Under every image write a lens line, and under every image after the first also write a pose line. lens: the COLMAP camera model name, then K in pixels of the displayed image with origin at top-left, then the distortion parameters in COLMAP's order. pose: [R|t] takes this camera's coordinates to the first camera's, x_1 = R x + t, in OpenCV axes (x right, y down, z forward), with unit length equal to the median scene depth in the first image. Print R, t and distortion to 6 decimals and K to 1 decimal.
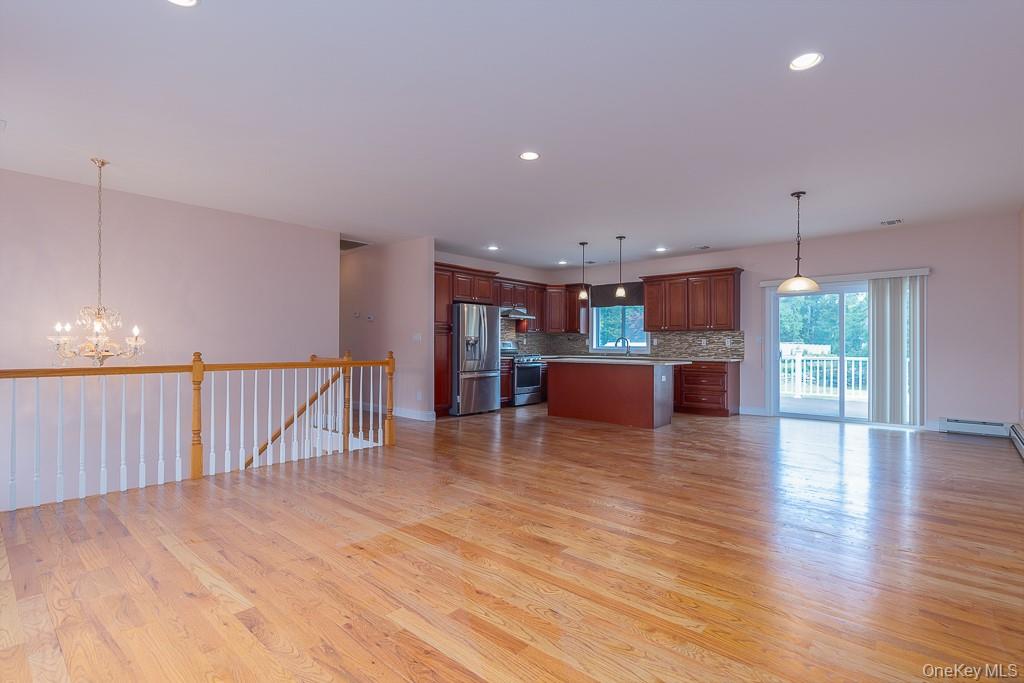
lens RADIAL K [[501.0, 0, 506.2], [0, 501.0, 341.1], [0, 0, 1]] dist [0.015348, 0.000358]
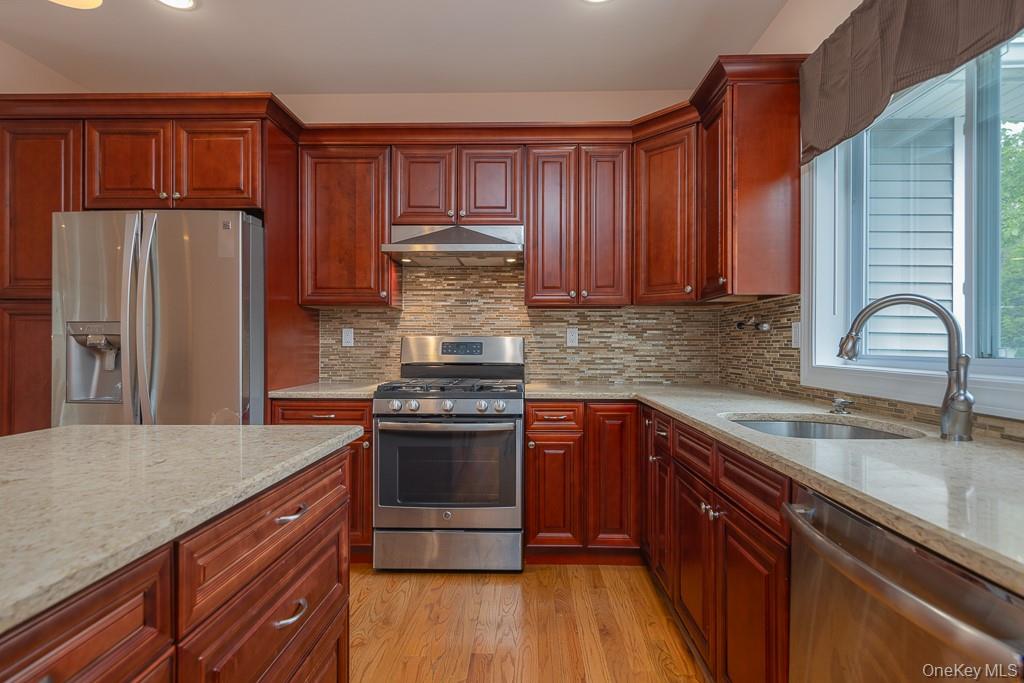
lens RADIAL K [[514.3, 0, 516.9], [0, 514.3, 345.0], [0, 0, 1]] dist [0.010541, -0.000146]
pose [[0.655826, -0.007398, -0.754876, 0.298240], [0.009971, 0.999950, -0.001138, 0.006740], [0.754847, -0.006780, 0.655866, 0.921069]]
